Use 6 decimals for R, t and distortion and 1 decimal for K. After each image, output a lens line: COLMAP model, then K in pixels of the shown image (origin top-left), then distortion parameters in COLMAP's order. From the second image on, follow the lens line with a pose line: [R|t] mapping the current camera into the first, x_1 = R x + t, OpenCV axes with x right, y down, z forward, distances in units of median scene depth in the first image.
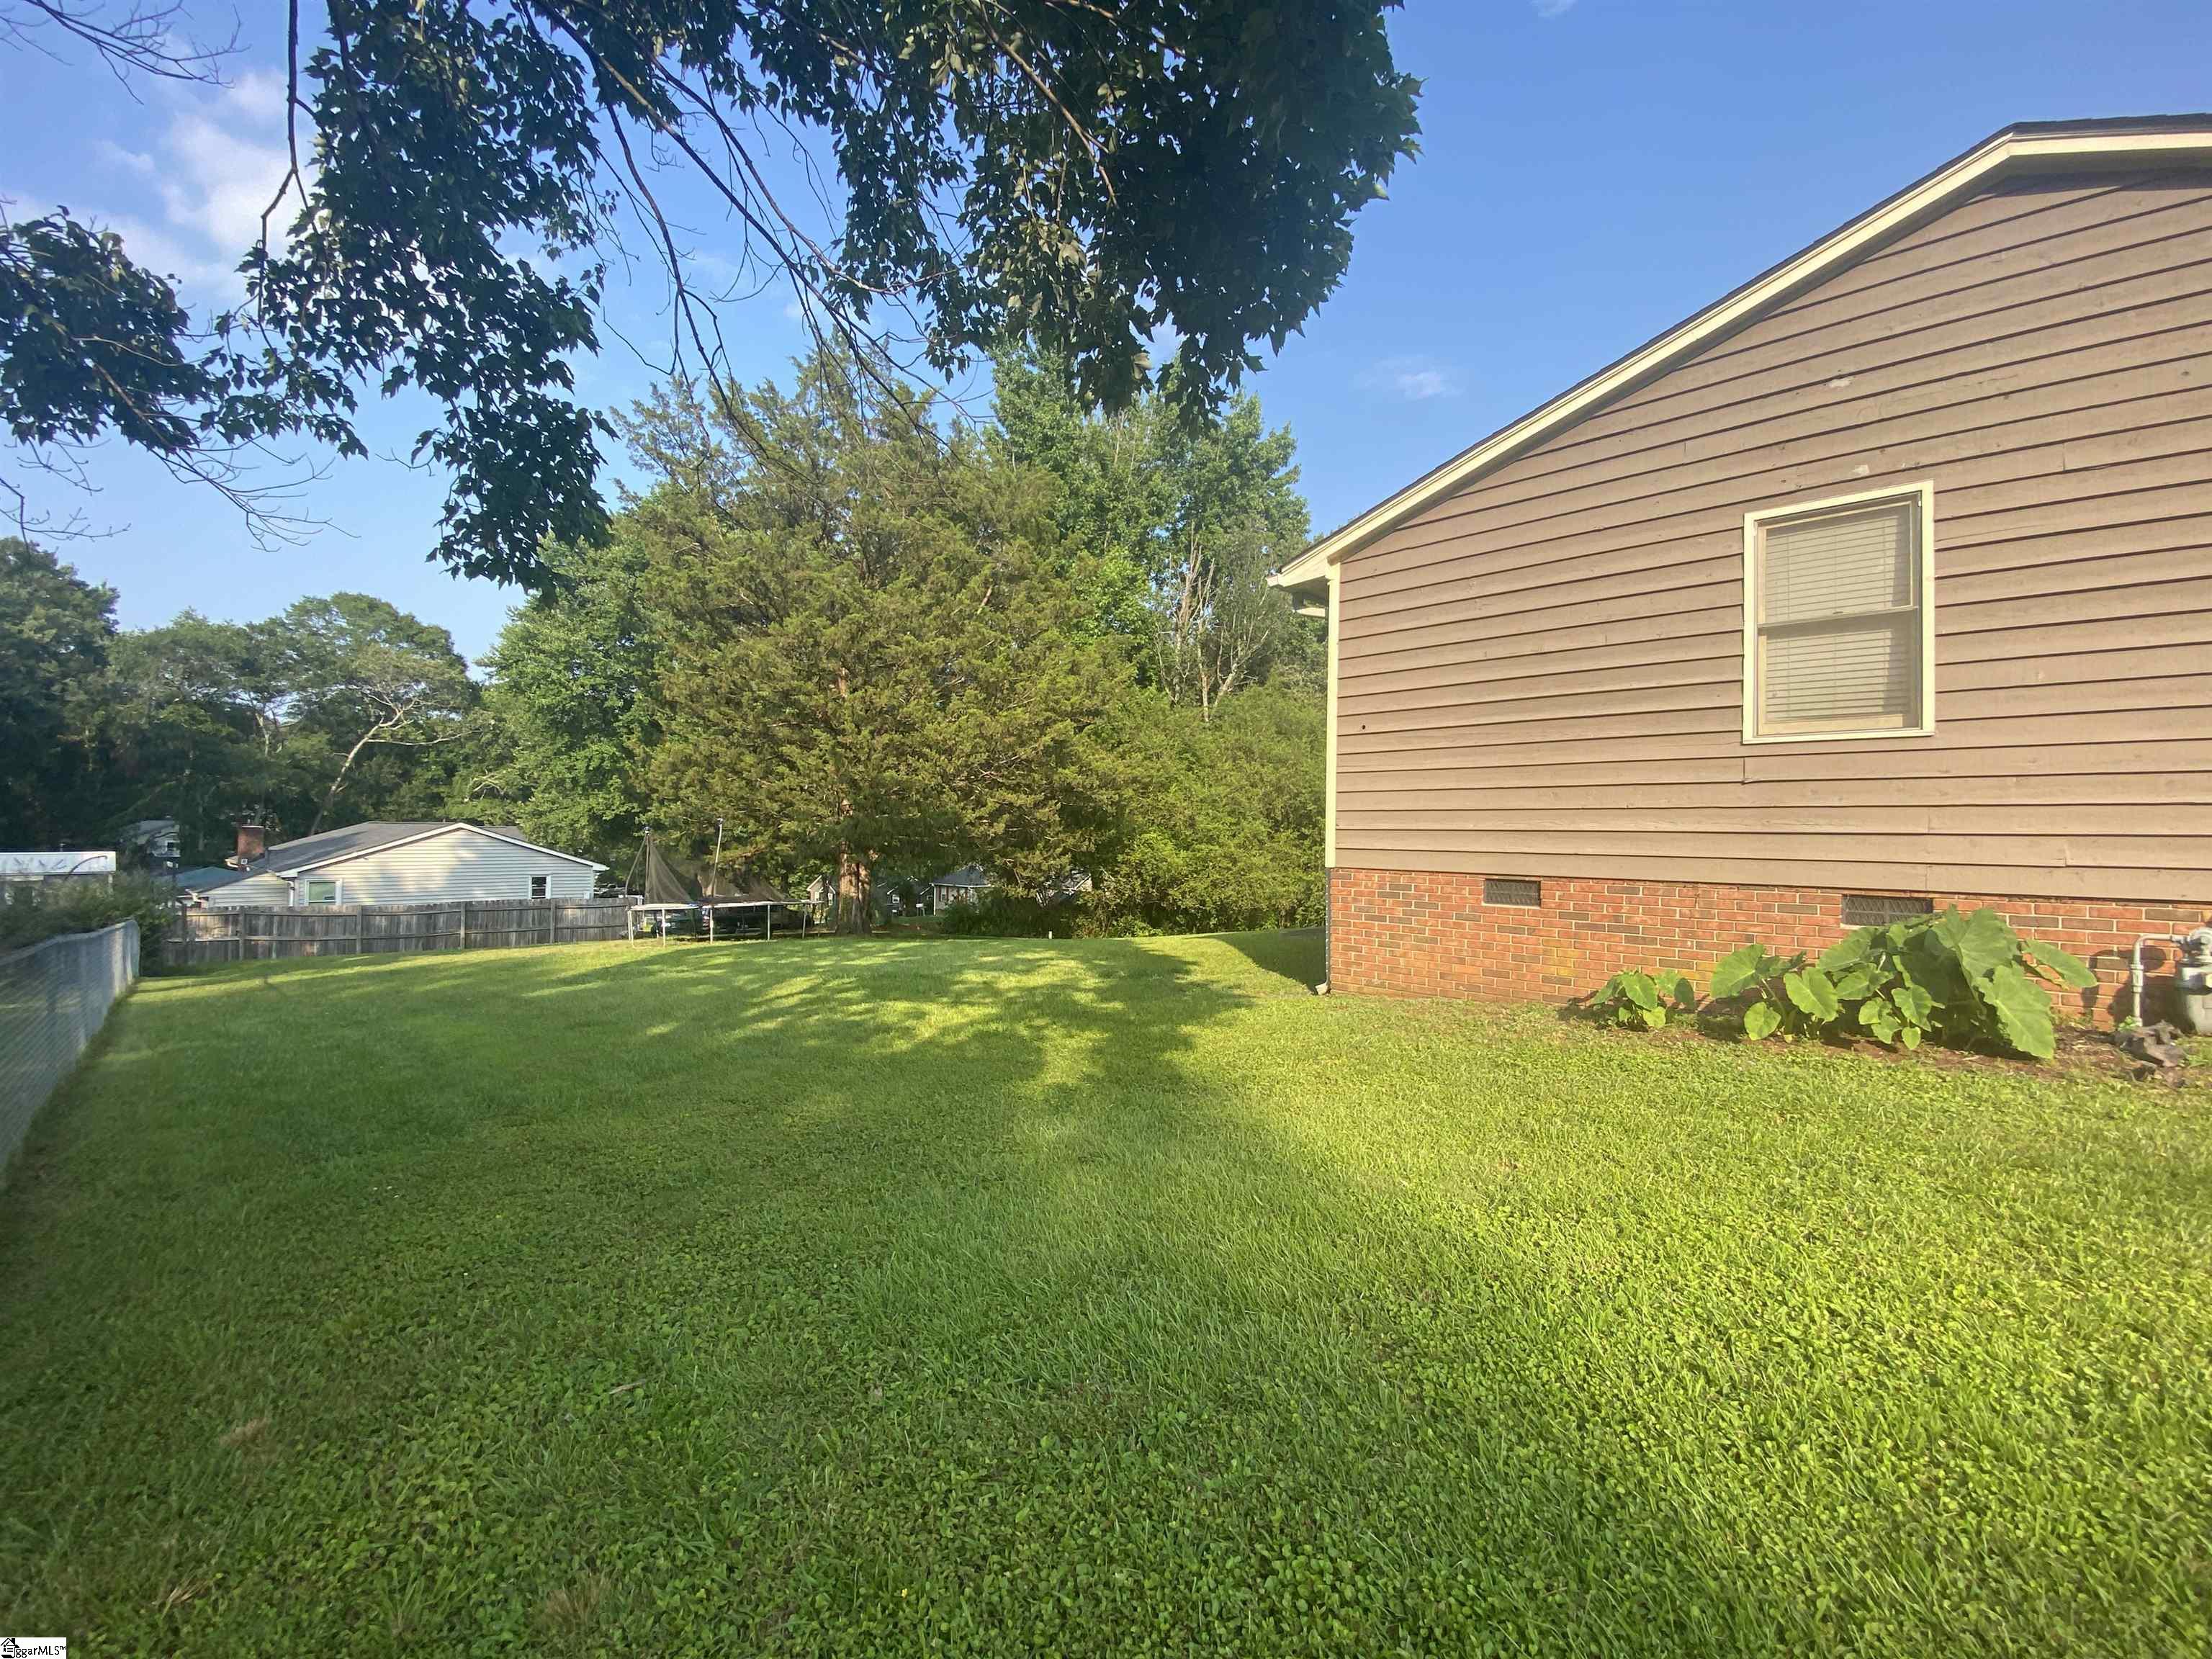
lens RADIAL K [[888.5, 0, 1106.0], [0, 888.5, 829.5], [0, 0, 1]] dist [0.017367, -0.021587]
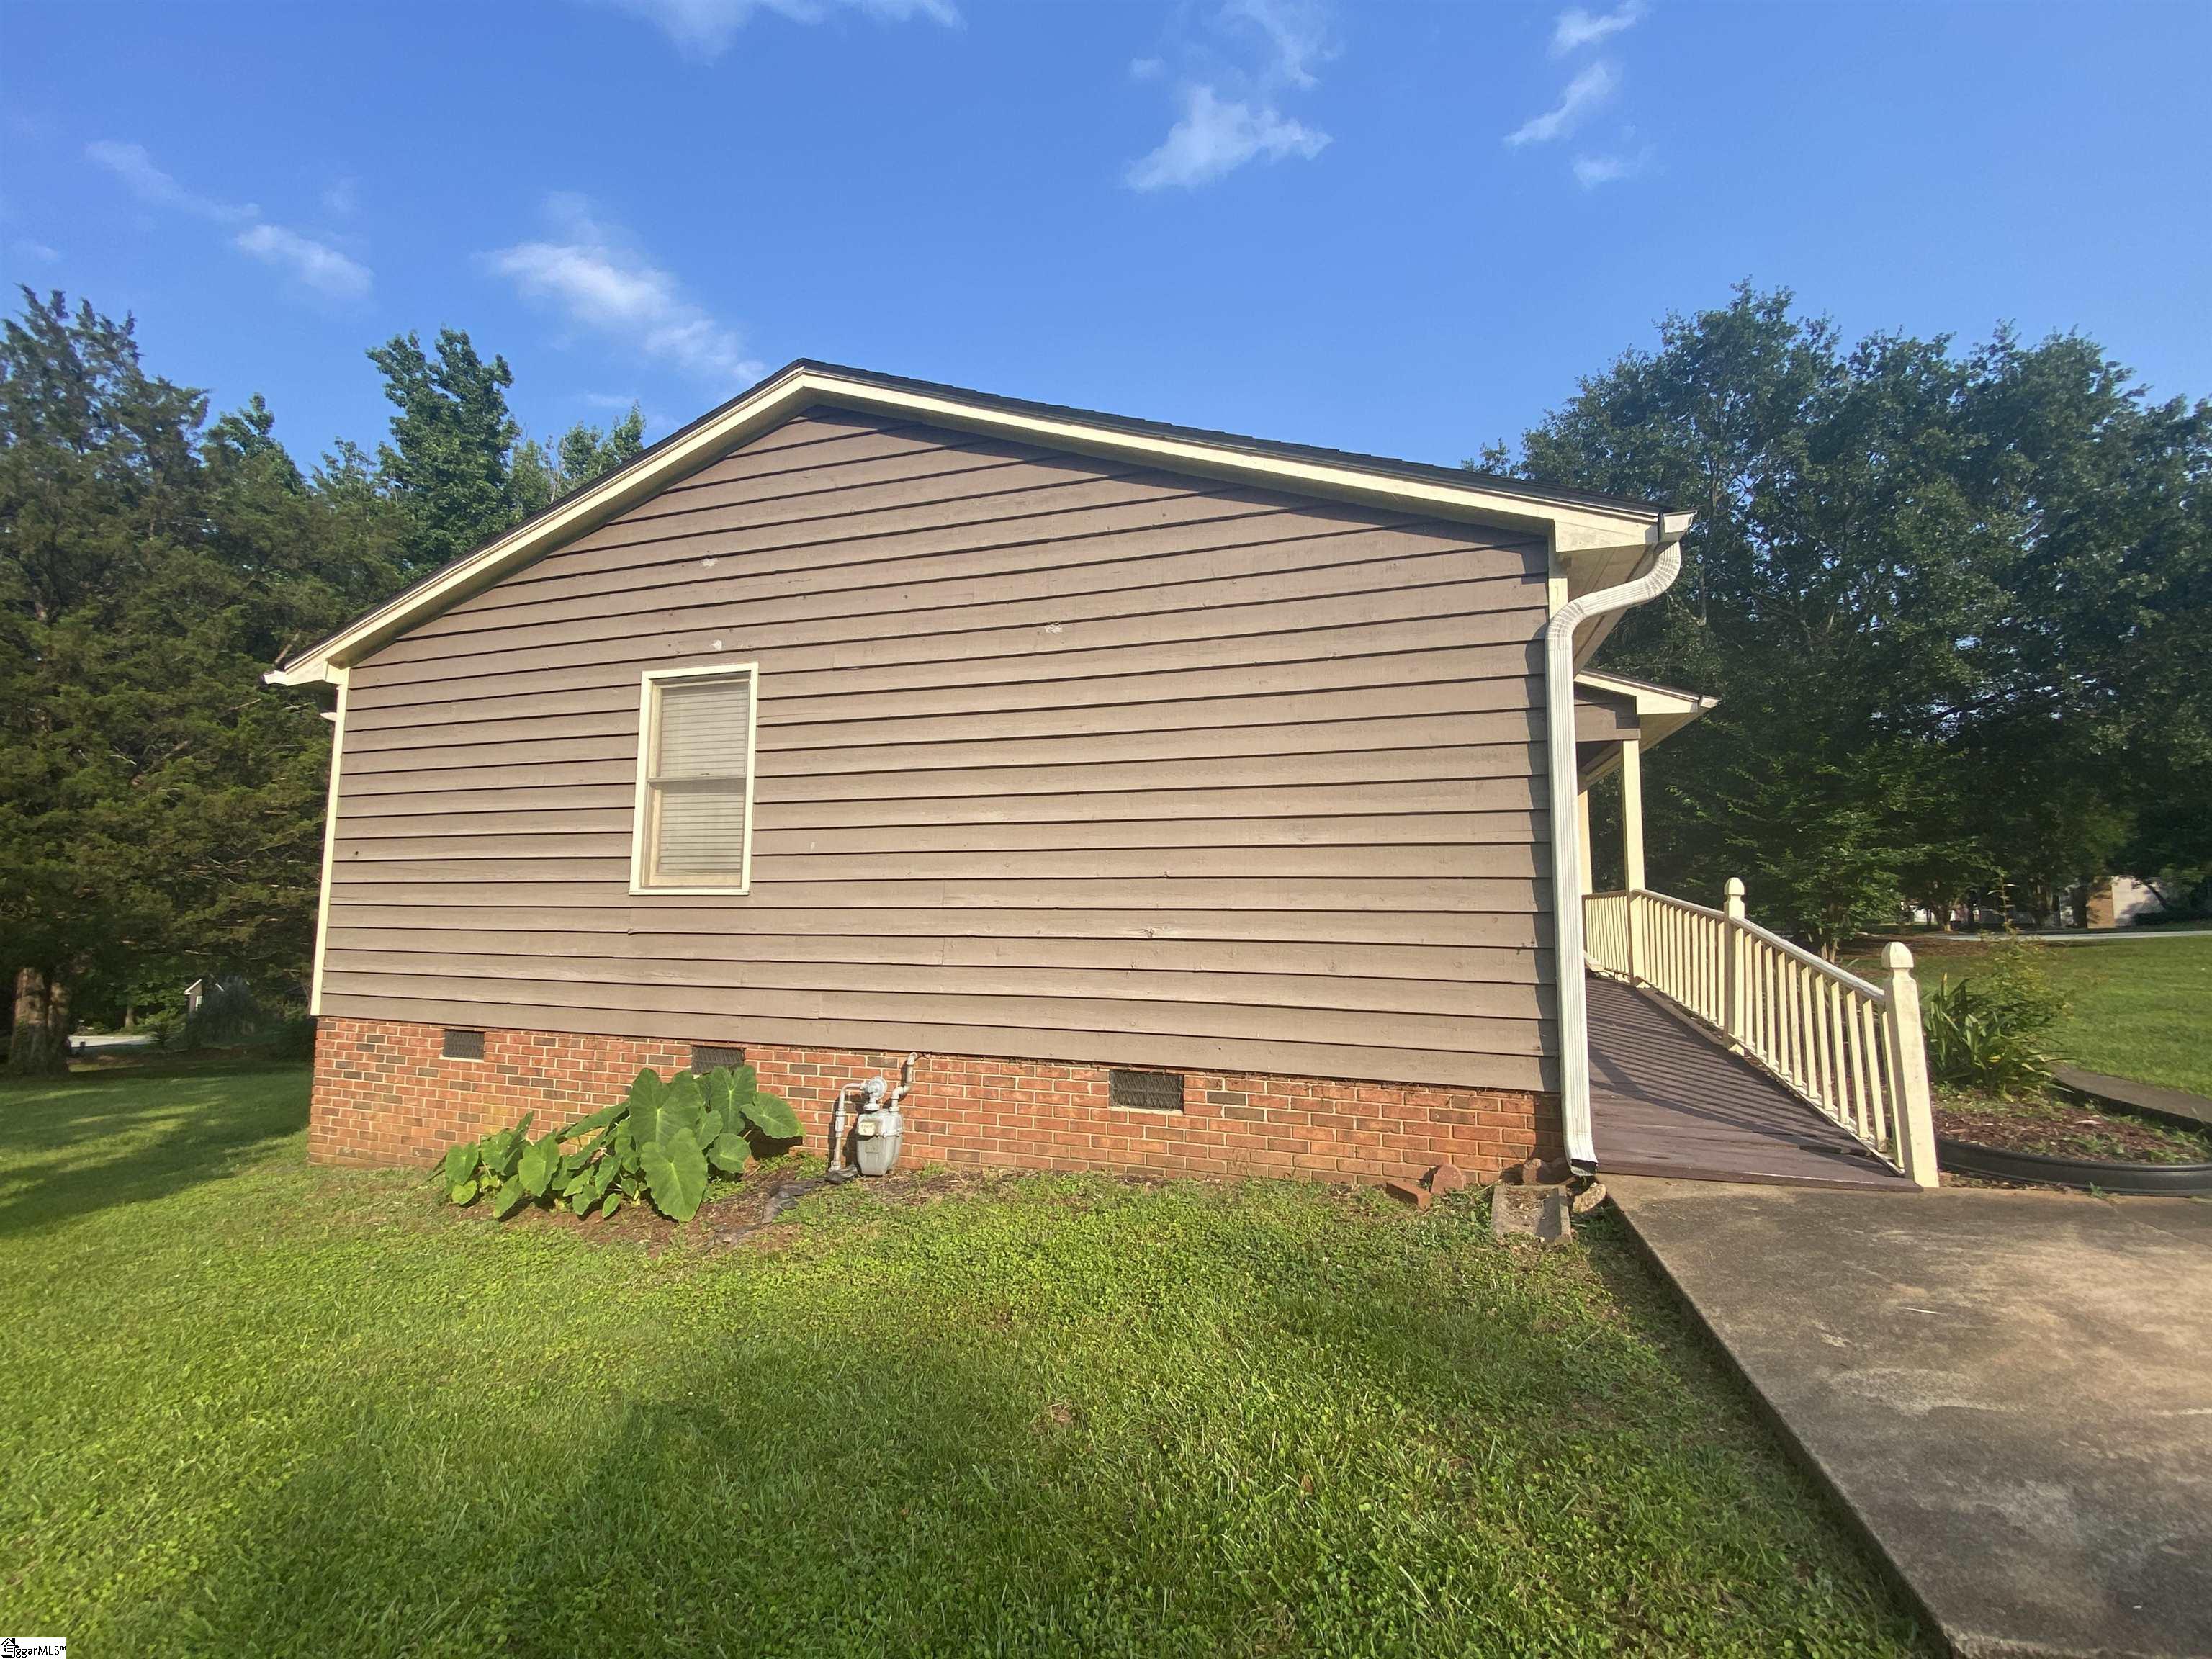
lens RADIAL K [[888.5, 0, 1106.0], [0, 888.5, 829.5], [0, 0, 1]] dist [0.017367, -0.021587]
pose [[0.896166, 0.038549, 0.442041, 0.748663], [0.001718, 0.995910, -0.090332, -0.076765], [-0.443715, 0.081712, 0.892435, -0.149278]]
